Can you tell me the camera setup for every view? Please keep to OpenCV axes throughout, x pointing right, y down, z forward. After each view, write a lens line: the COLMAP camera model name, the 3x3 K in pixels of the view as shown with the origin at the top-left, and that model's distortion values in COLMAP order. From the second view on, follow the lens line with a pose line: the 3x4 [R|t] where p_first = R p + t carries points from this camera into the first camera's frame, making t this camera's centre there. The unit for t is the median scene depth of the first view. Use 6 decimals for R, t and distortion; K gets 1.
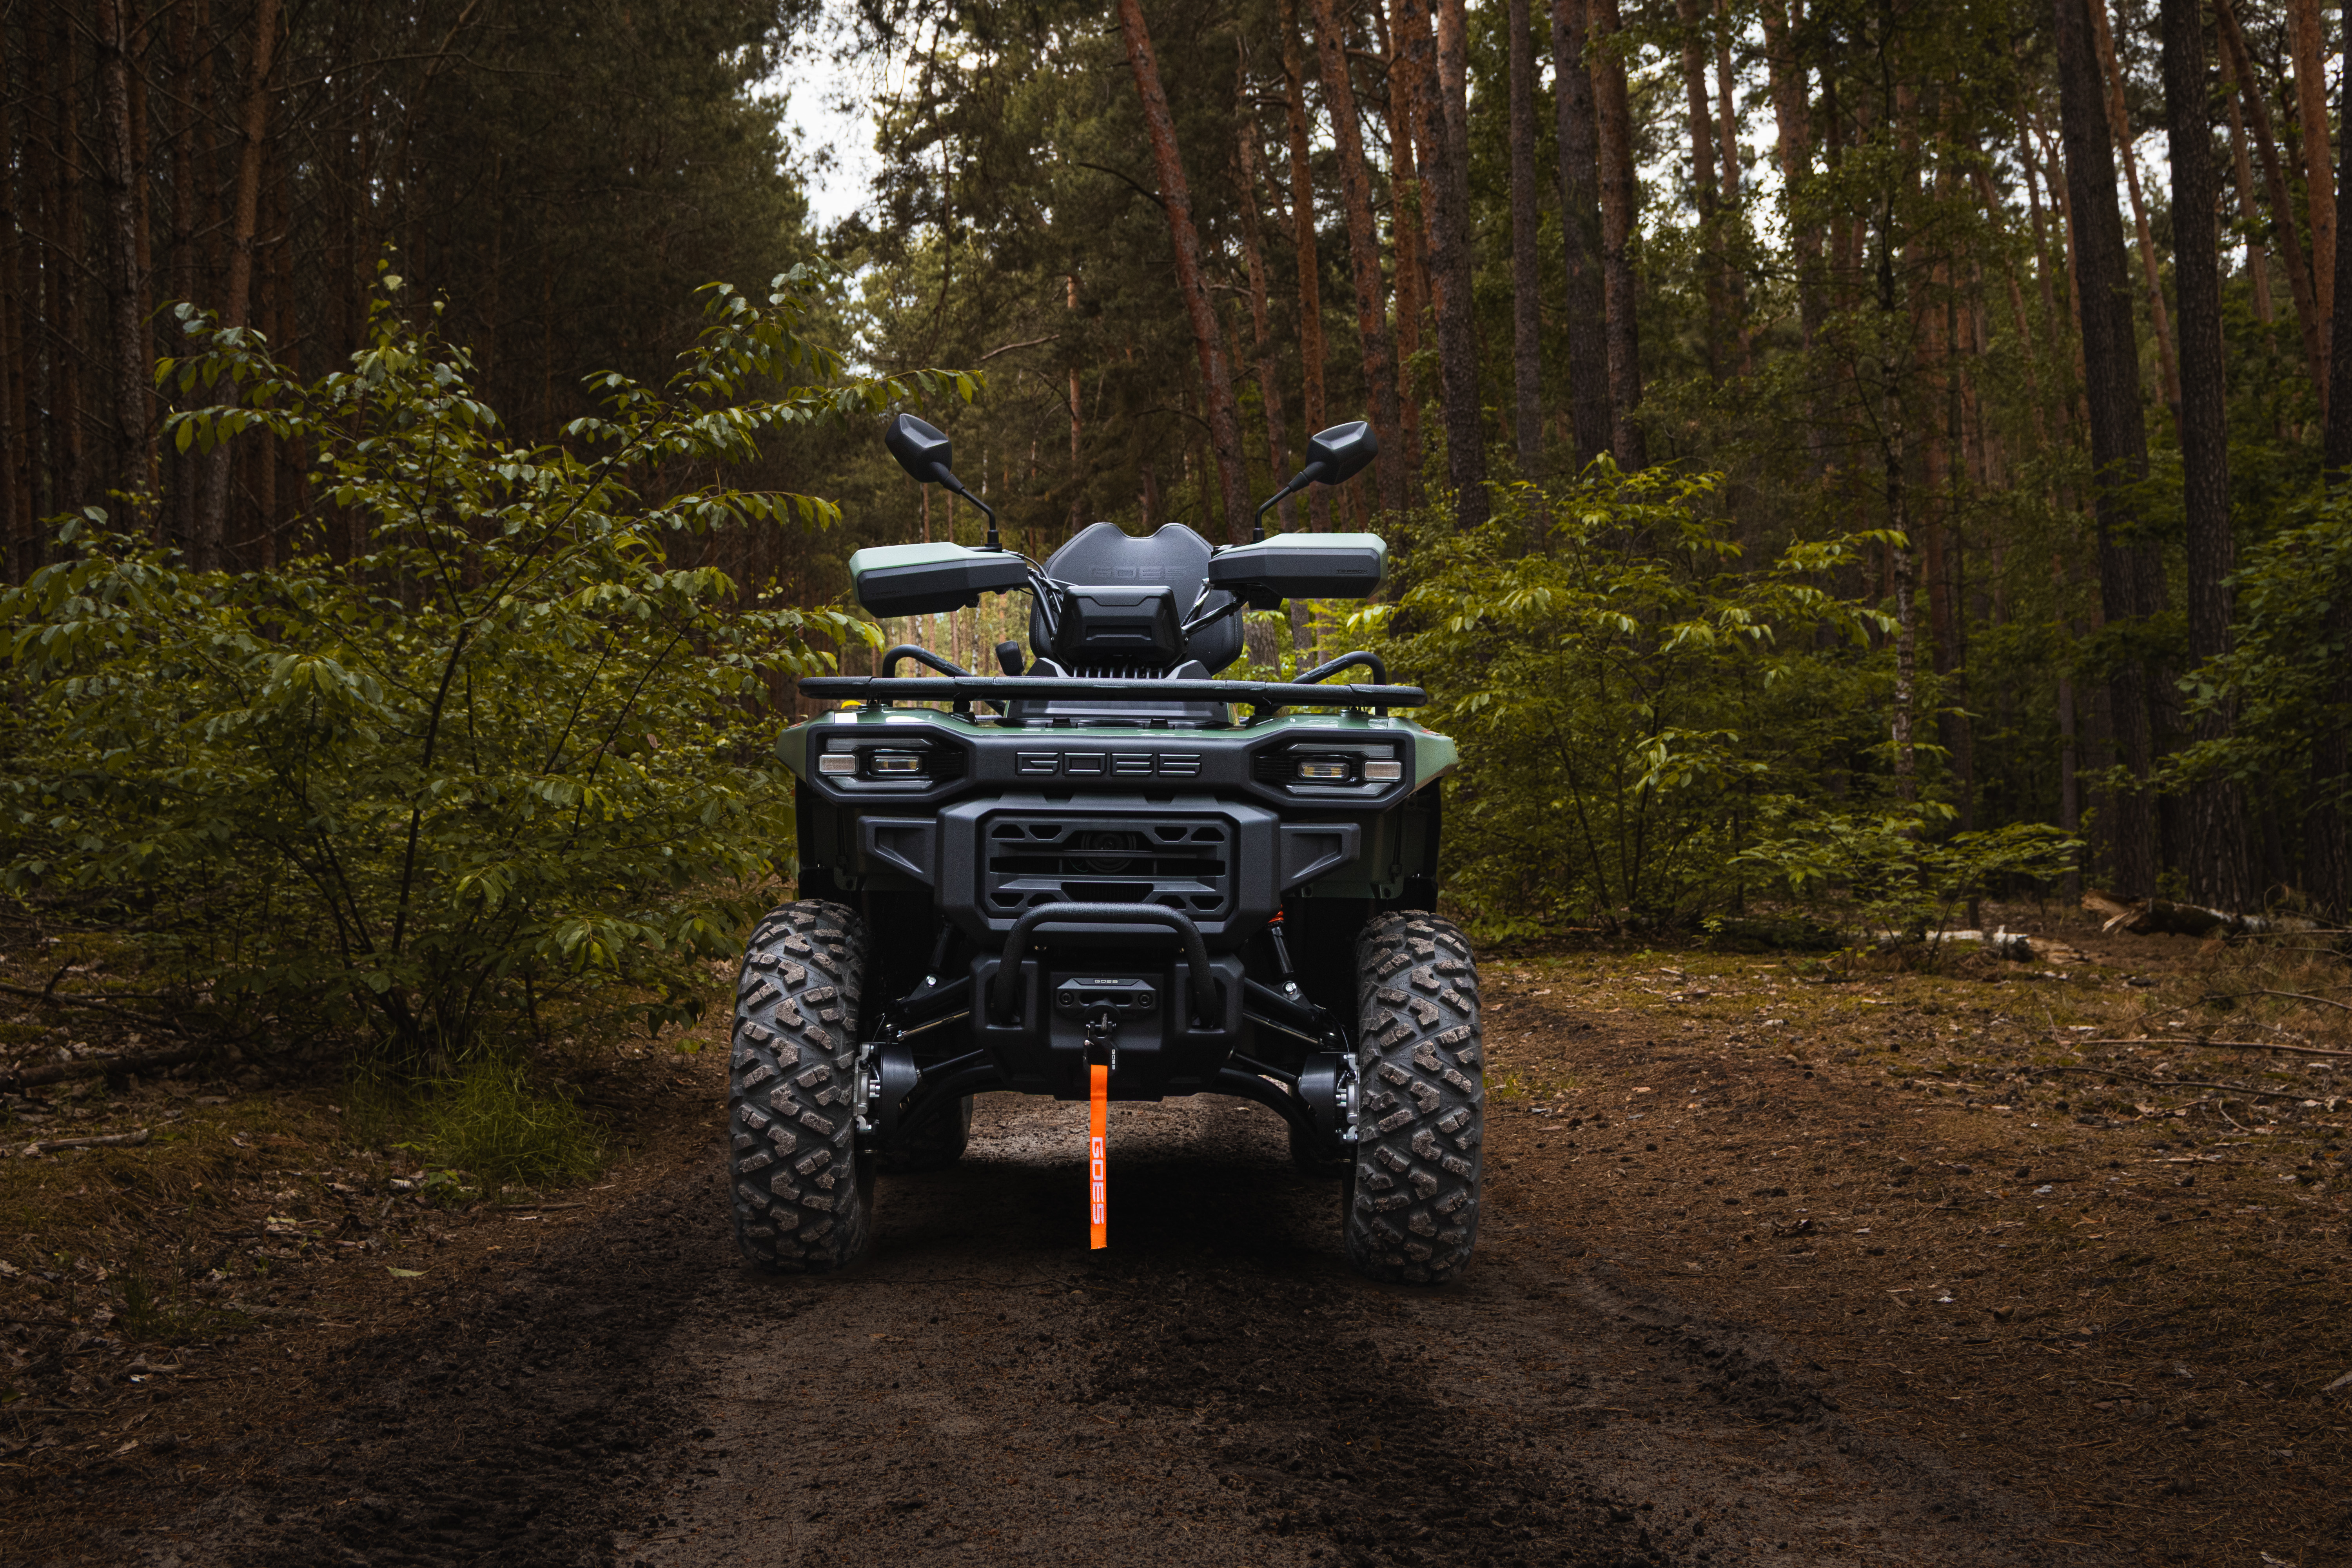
lens RADIAL K [[3406.0, 0, 1176.0], [0, 3406.0, 784.0], [0, 0, 1]] dist [-0.015802, -0.122496]
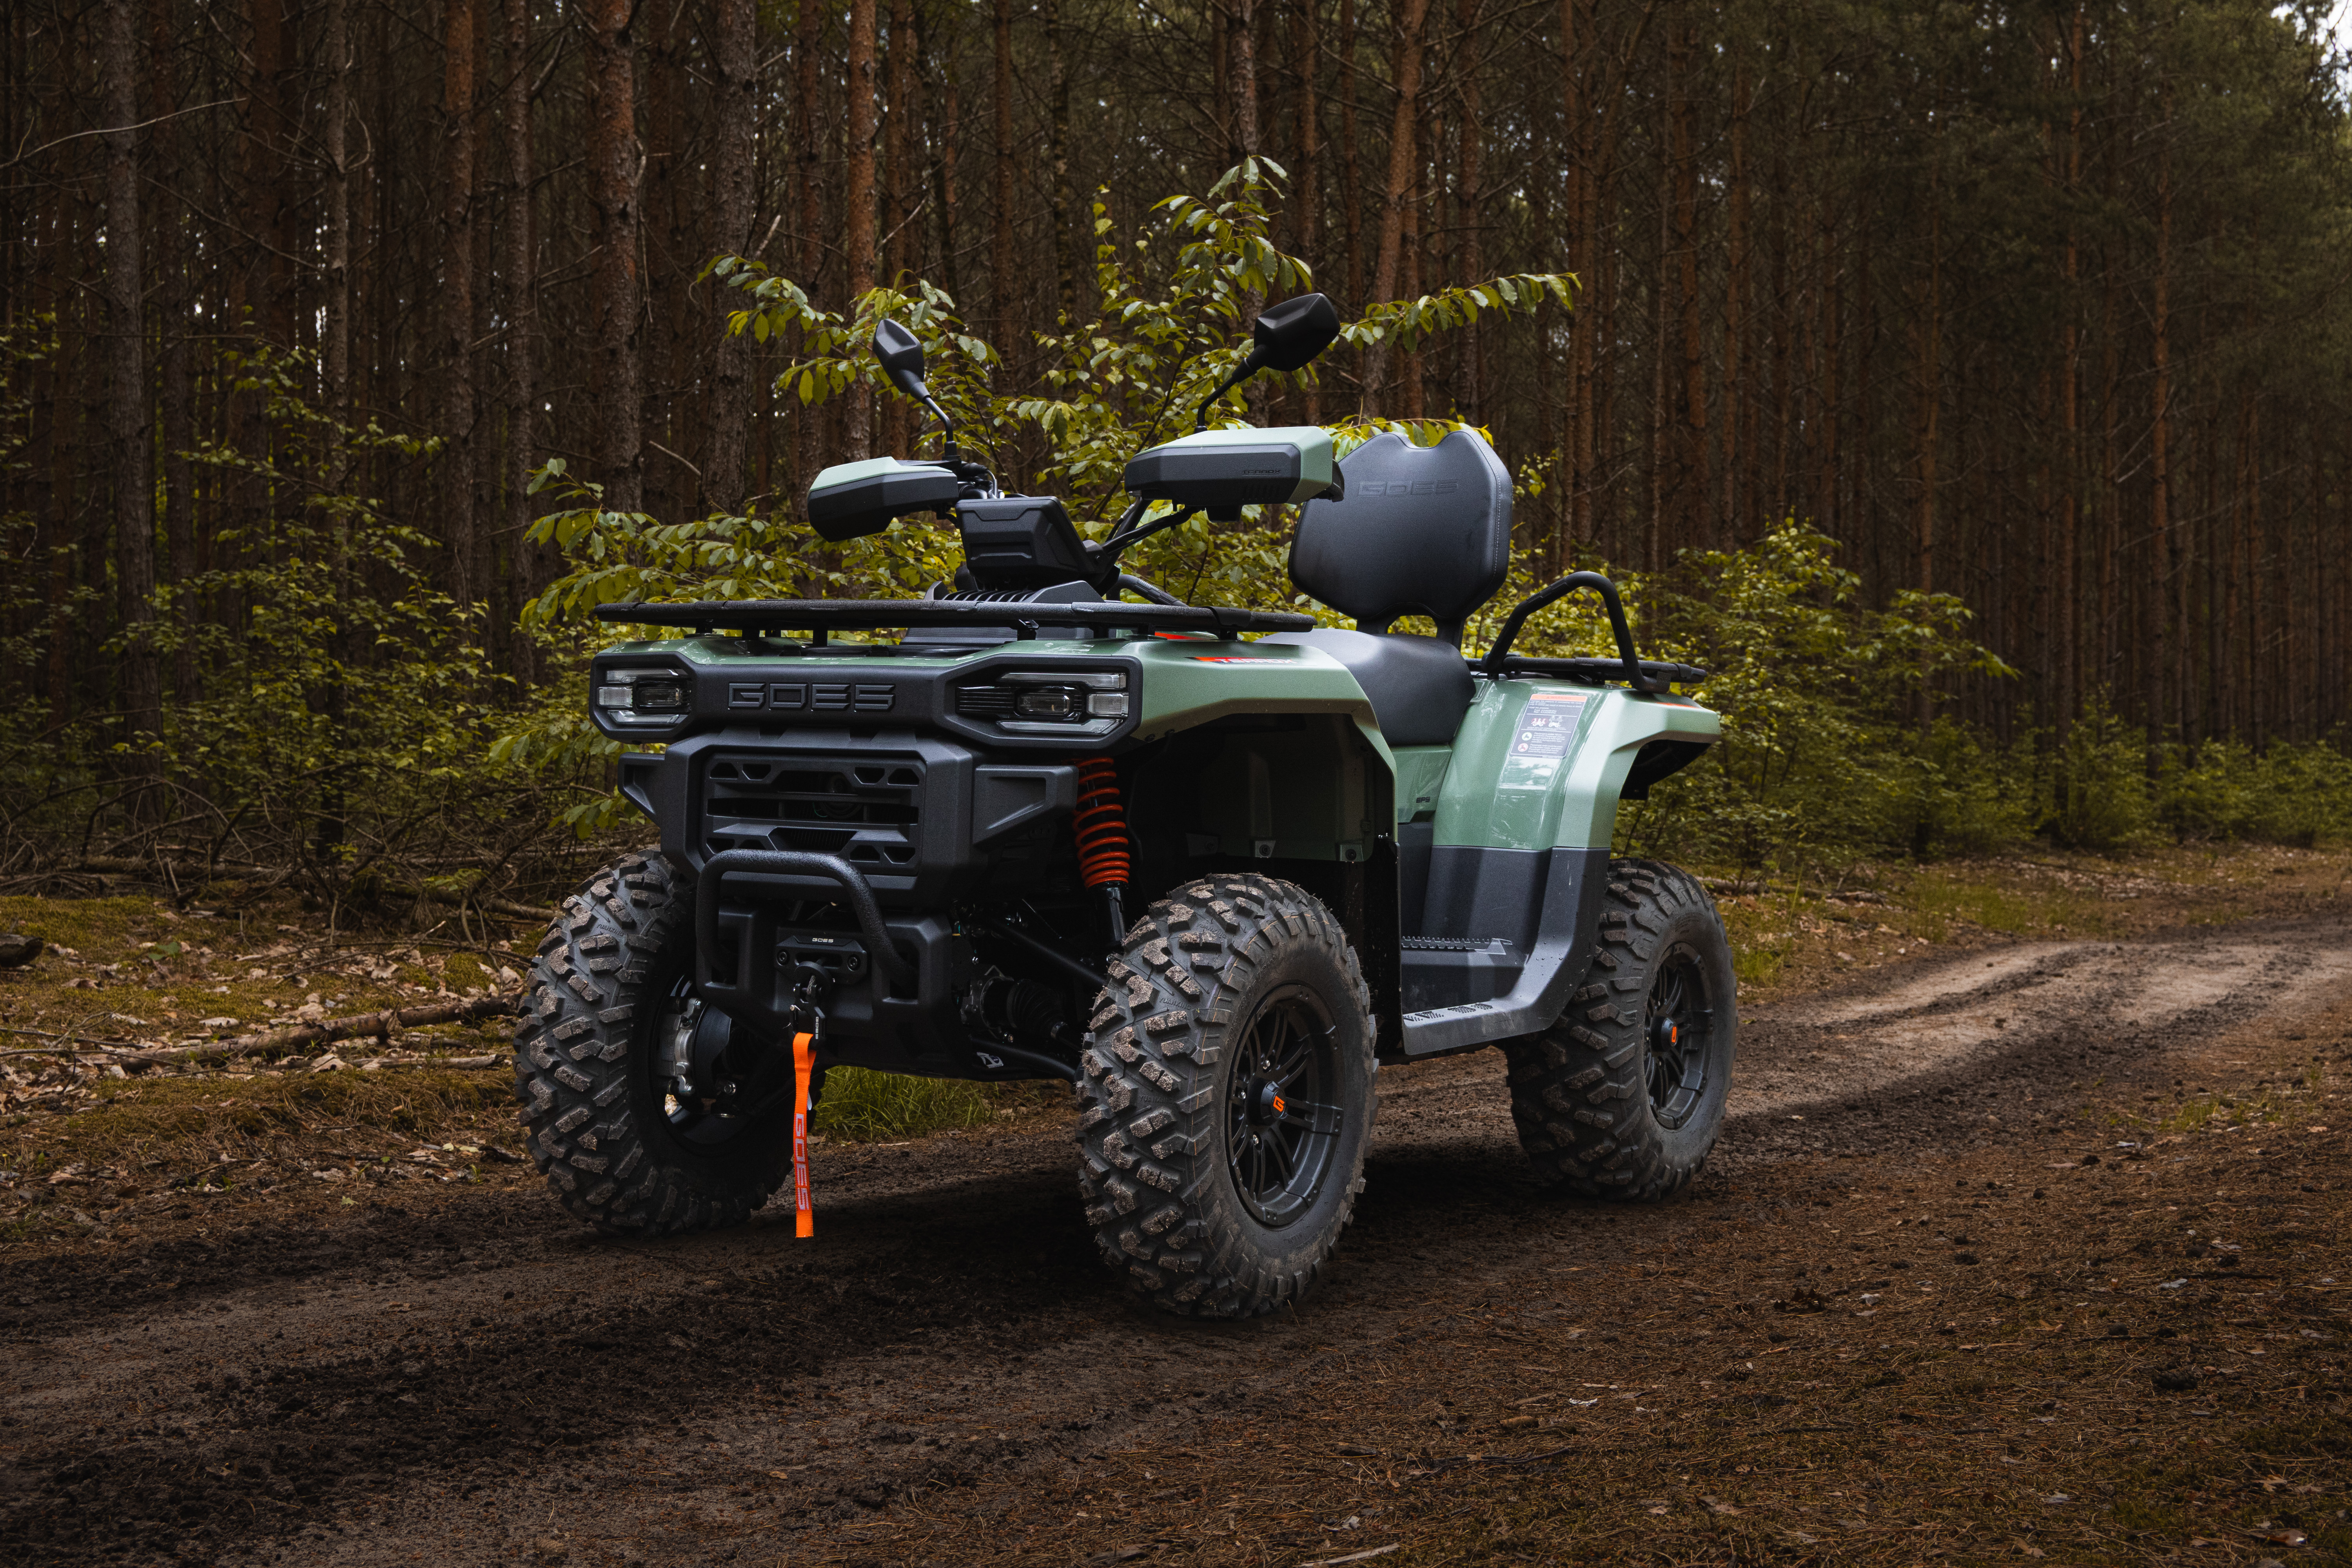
lens RADIAL K [[3406.0, 0, 1176.0], [0, 3406.0, 784.0], [0, 0, 1]] dist [-0.015802, -0.122496]
pose [[0.829398, 0.013498, -0.558495, 0.552592], [-0.009640, 0.999905, 0.009851, 0.007472], [0.558575, -0.002787, 0.829449, 0.313101]]
